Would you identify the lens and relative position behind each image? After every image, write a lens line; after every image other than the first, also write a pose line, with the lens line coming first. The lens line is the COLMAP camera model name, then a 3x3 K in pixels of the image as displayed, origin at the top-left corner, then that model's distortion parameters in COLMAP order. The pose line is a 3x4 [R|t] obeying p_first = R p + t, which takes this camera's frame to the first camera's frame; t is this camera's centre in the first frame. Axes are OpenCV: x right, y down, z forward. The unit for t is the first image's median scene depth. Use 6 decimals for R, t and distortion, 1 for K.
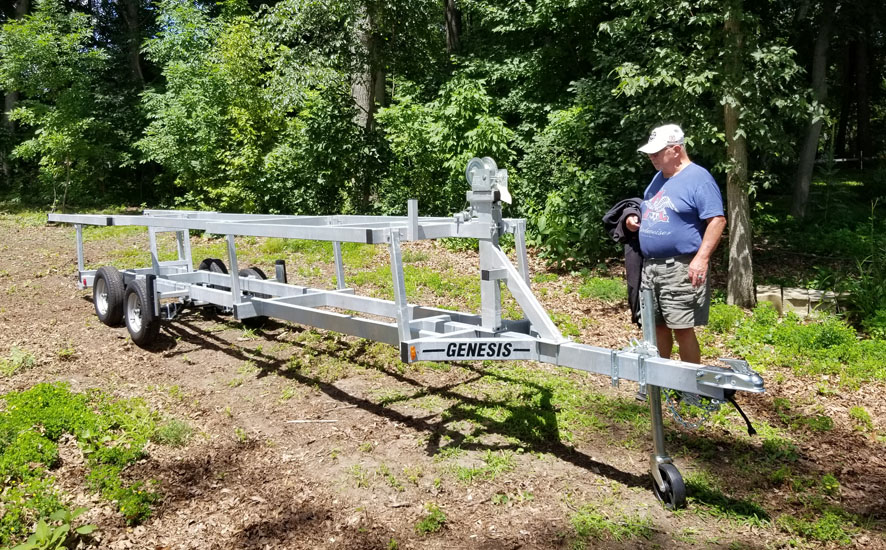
lens RADIAL K [[639.9, 0, 443.0], [0, 639.9, 275.0], [0, 0, 1]] dist [-0.000179, -0.000147]
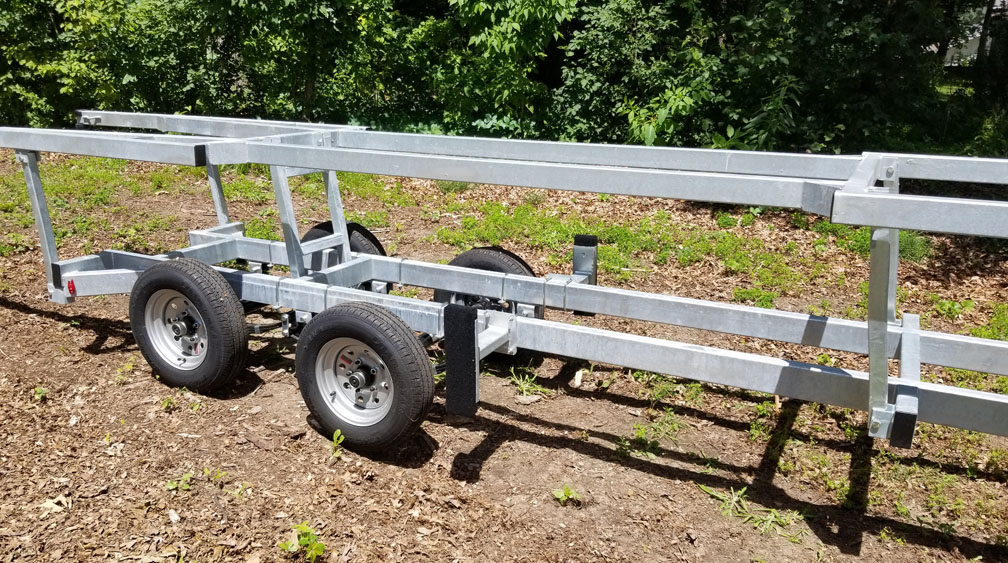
lens RADIAL K [[793.6, 0, 504.0], [0, 793.6, 281.5], [0, 0, 1]] dist [-0.004068, -0.004378]
pose [[0.952303, -0.044852, 0.301838, -0.217739], [0.007190, 0.992163, 0.124746, -0.028760], [-0.305068, -0.116626, 0.945162, 0.195525]]
